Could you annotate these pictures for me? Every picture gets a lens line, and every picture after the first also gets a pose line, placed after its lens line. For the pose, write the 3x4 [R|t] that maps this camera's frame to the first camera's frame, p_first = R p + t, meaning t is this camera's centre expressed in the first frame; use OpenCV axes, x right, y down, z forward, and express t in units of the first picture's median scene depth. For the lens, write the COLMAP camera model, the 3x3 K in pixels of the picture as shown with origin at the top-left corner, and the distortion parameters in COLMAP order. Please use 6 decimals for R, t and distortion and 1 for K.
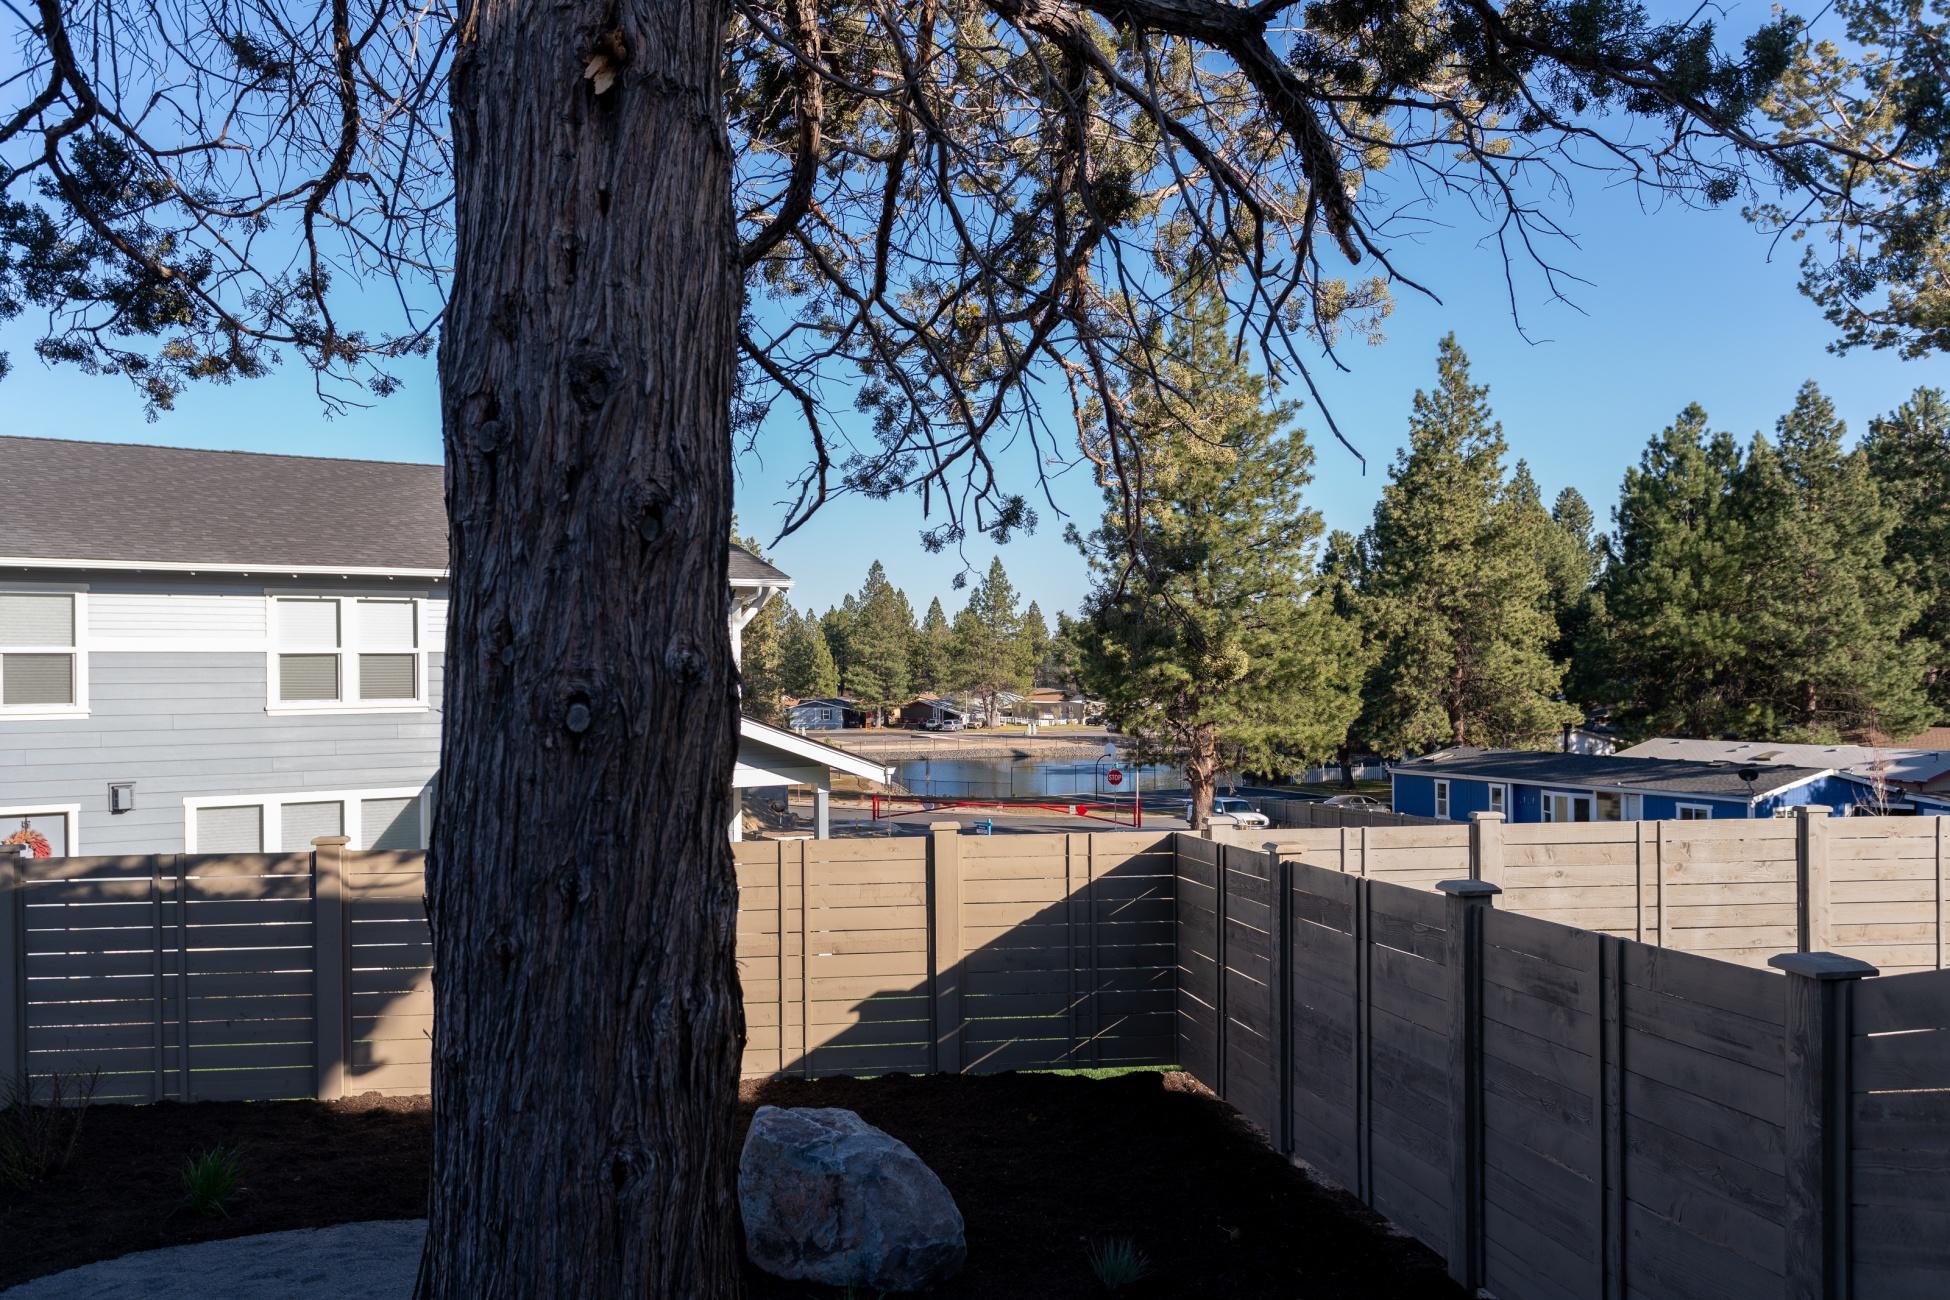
lens RADIAL K [[1460.1, 0, 976.0], [0, 1460.1, 677.8], [0, 0, 1]] dist [0.006272, 0.003101]
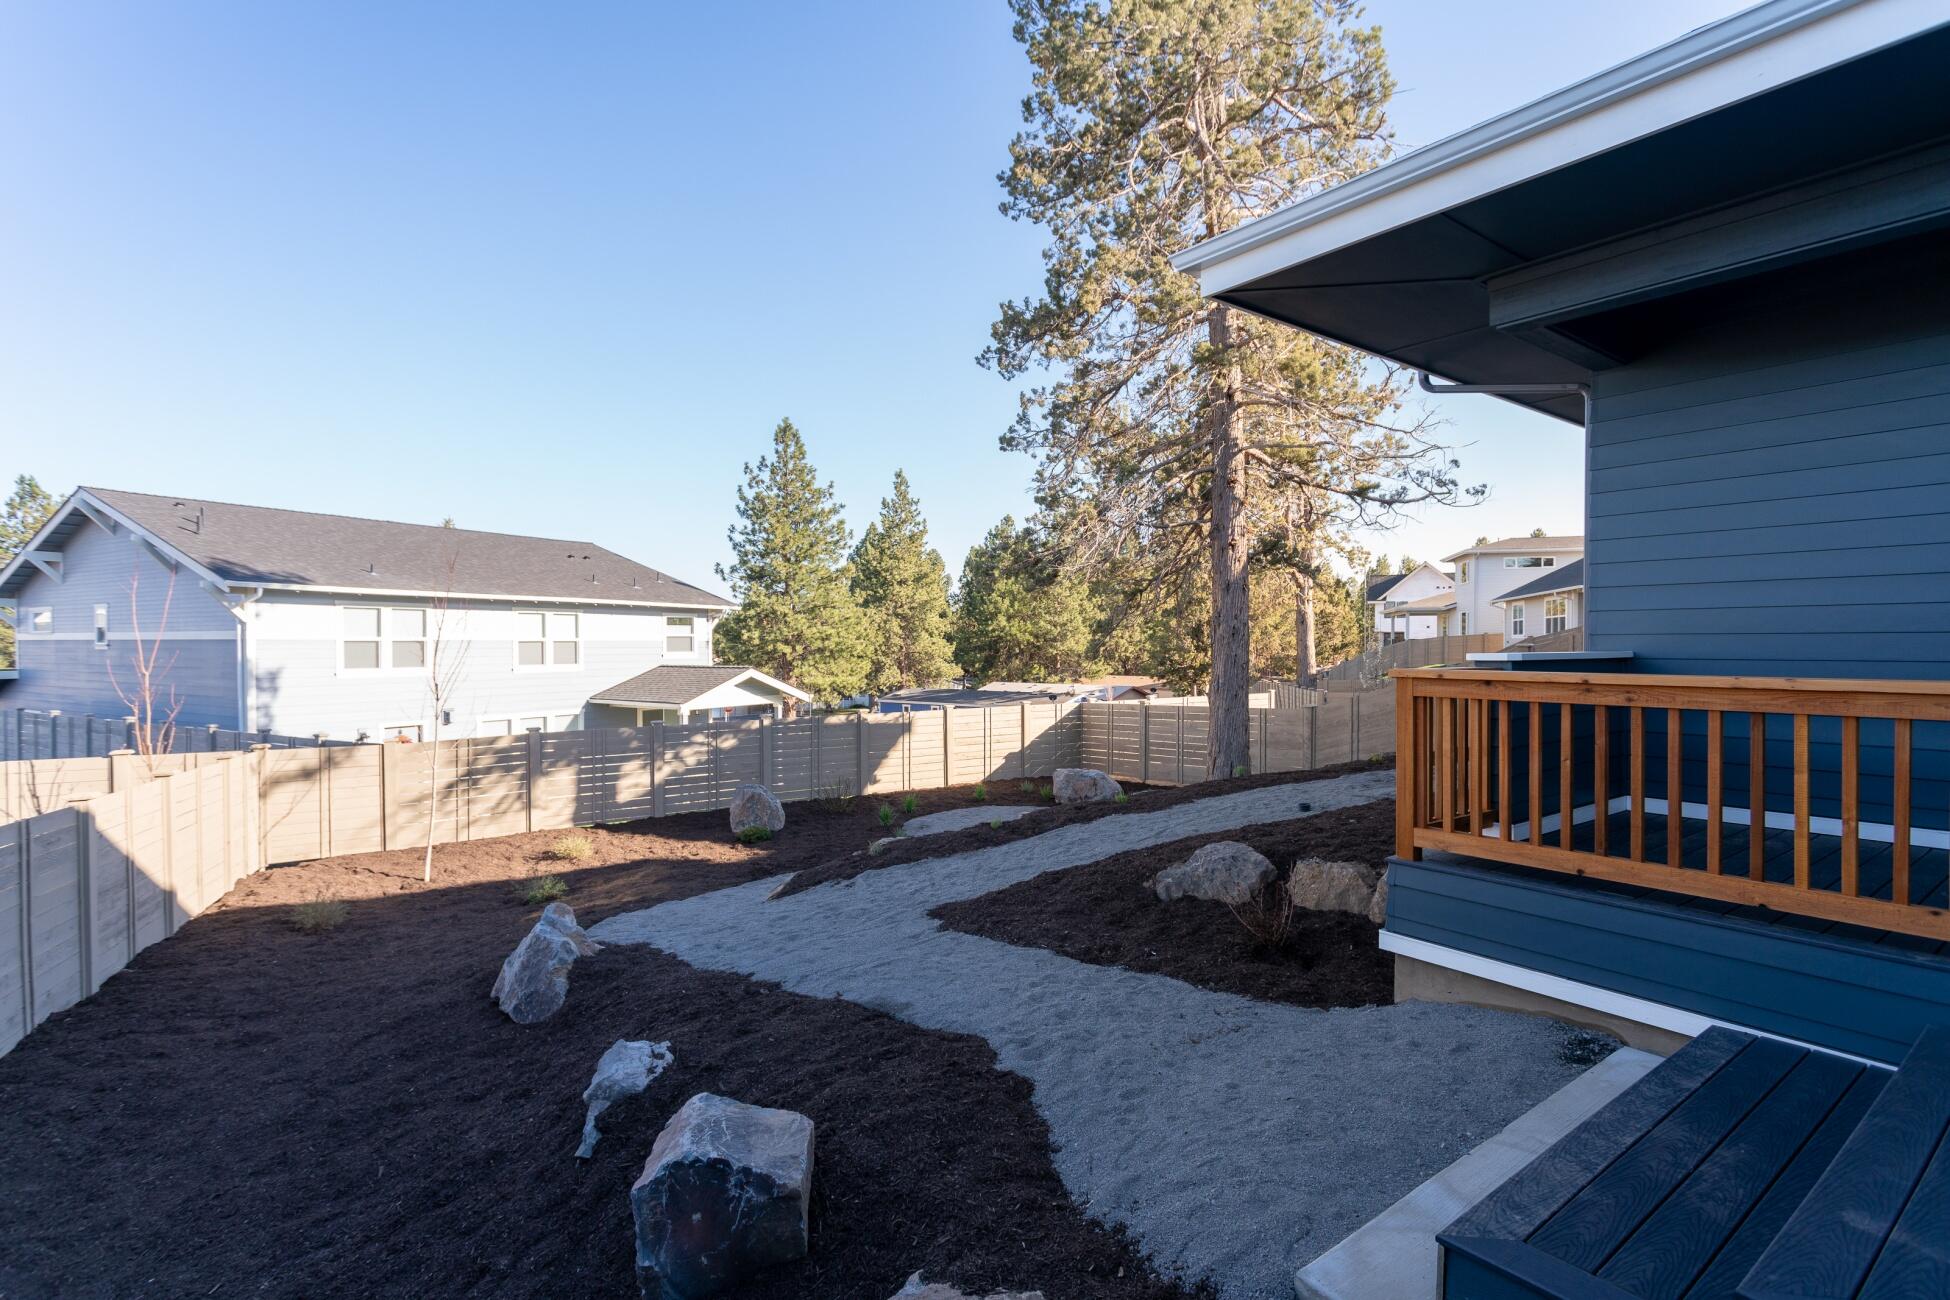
lens RADIAL K [[932.1, 0, 975.0], [0, 932.1, 650.0], [0, 0, 1]] dist [0.000245, -0.000103]
pose [[0.882560, 0.004705, 0.470177, -0.162013], [-0.005333, 0.999986, 0.000005, -0.002224], [-0.470170, -0.002512, 0.882572, -0.116438]]
